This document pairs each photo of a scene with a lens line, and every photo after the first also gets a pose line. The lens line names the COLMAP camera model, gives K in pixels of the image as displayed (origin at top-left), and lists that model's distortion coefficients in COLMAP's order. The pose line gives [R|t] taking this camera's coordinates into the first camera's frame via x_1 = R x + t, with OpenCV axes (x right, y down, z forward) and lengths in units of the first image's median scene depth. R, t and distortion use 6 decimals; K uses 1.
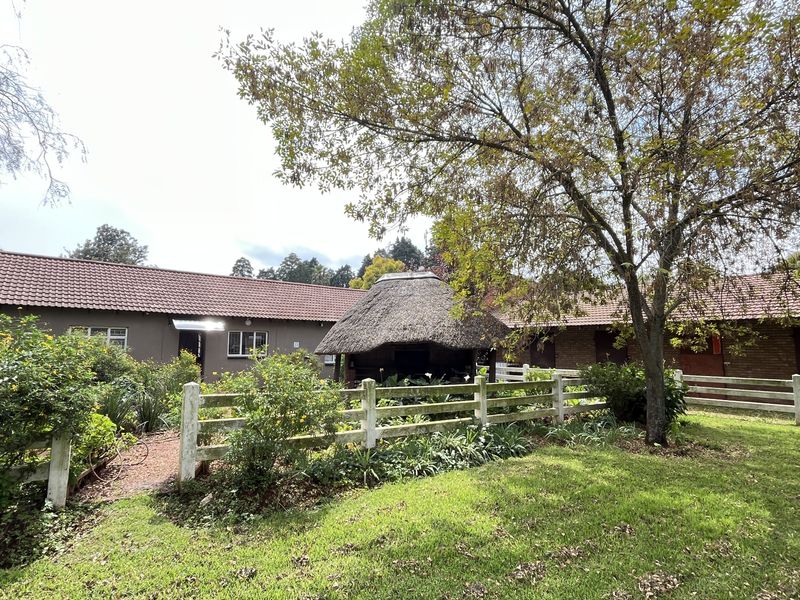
lens RADIAL K [[426.3, 0, 397.0], [0, 426.3, 302.4], [0, 0, 1]] dist [0.001623, 0.000797]
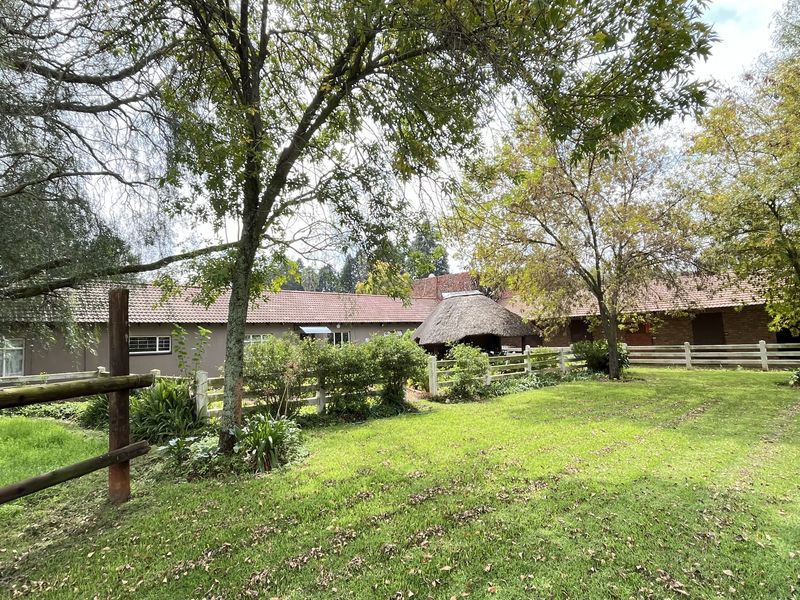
lens RADIAL K [[426.3, 0, 397.0], [0, 426.3, 302.4], [0, 0, 1]] dist [0.001623, 0.000797]
pose [[0.995434, -0.041598, 0.085910, -0.413544], [0.039789, 0.998951, 0.022661, -0.085270], [-0.086763, -0.019140, 0.996045, -0.662239]]
